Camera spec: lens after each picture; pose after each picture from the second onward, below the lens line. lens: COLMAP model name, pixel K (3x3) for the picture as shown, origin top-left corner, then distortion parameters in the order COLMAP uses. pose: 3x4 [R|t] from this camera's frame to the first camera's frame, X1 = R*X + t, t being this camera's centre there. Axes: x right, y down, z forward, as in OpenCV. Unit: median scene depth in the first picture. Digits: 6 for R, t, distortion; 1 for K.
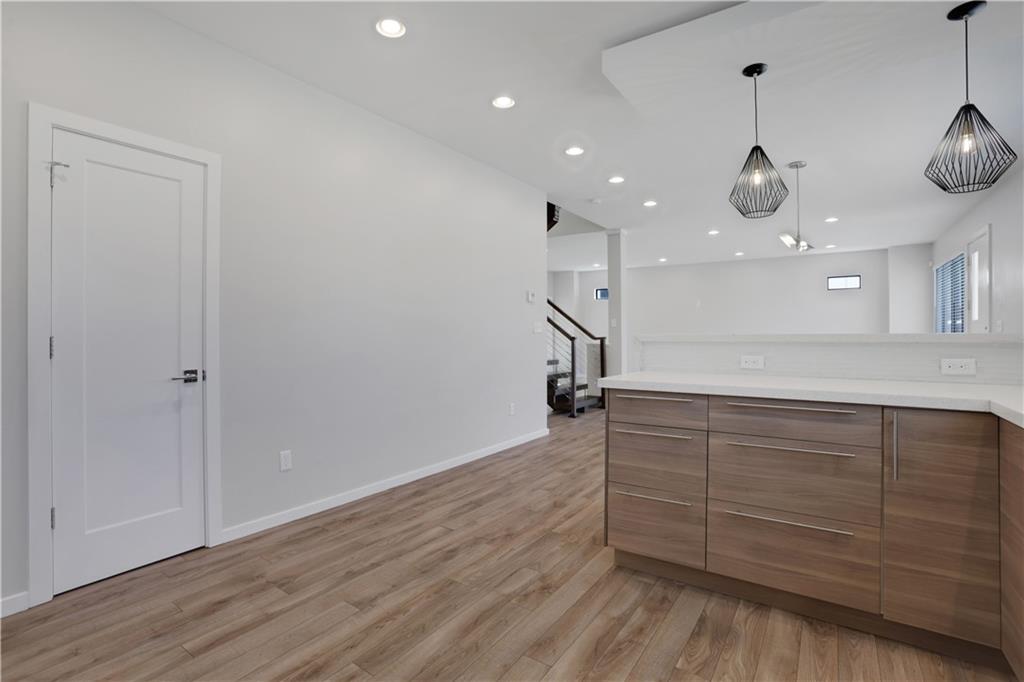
lens RADIAL K [[490.6, 0, 508.6], [0, 490.6, 330.4], [0, 0, 1]] dist [-0.069667, 0.030993]
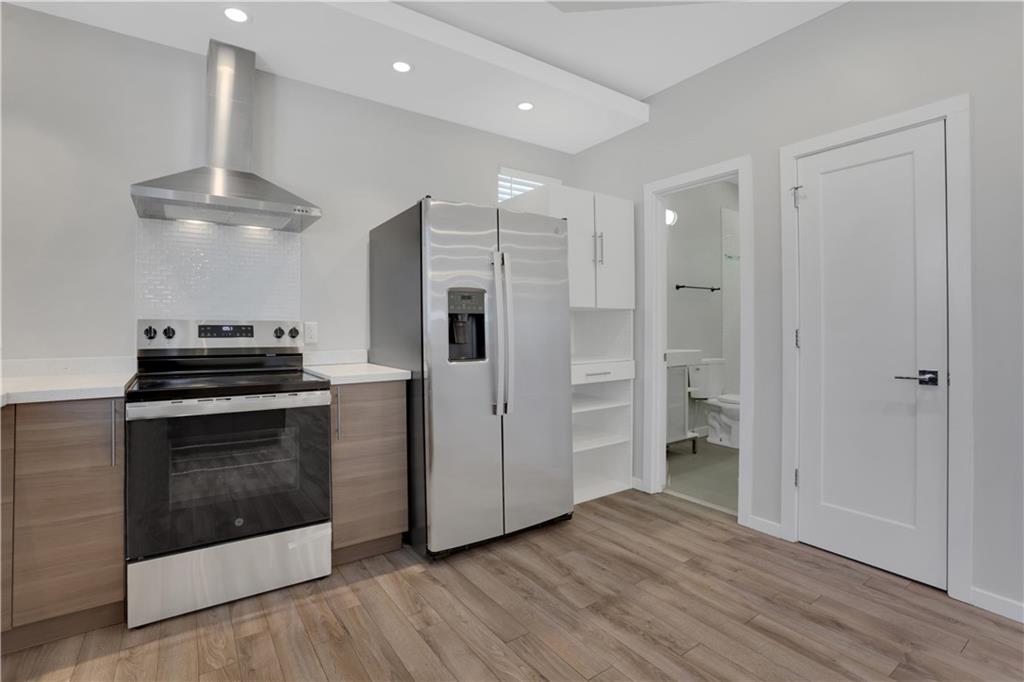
lens RADIAL K [[490.6, 0, 508.6], [0, 490.6, 330.4], [0, 0, 1]] dist [-0.069667, 0.030993]
pose [[-0.357156, 0.002612, -0.934041, 0.440587], [0.003292, 0.999993, 0.001537, 0.010629], [0.934039, -0.002526, -0.357162, 0.712580]]
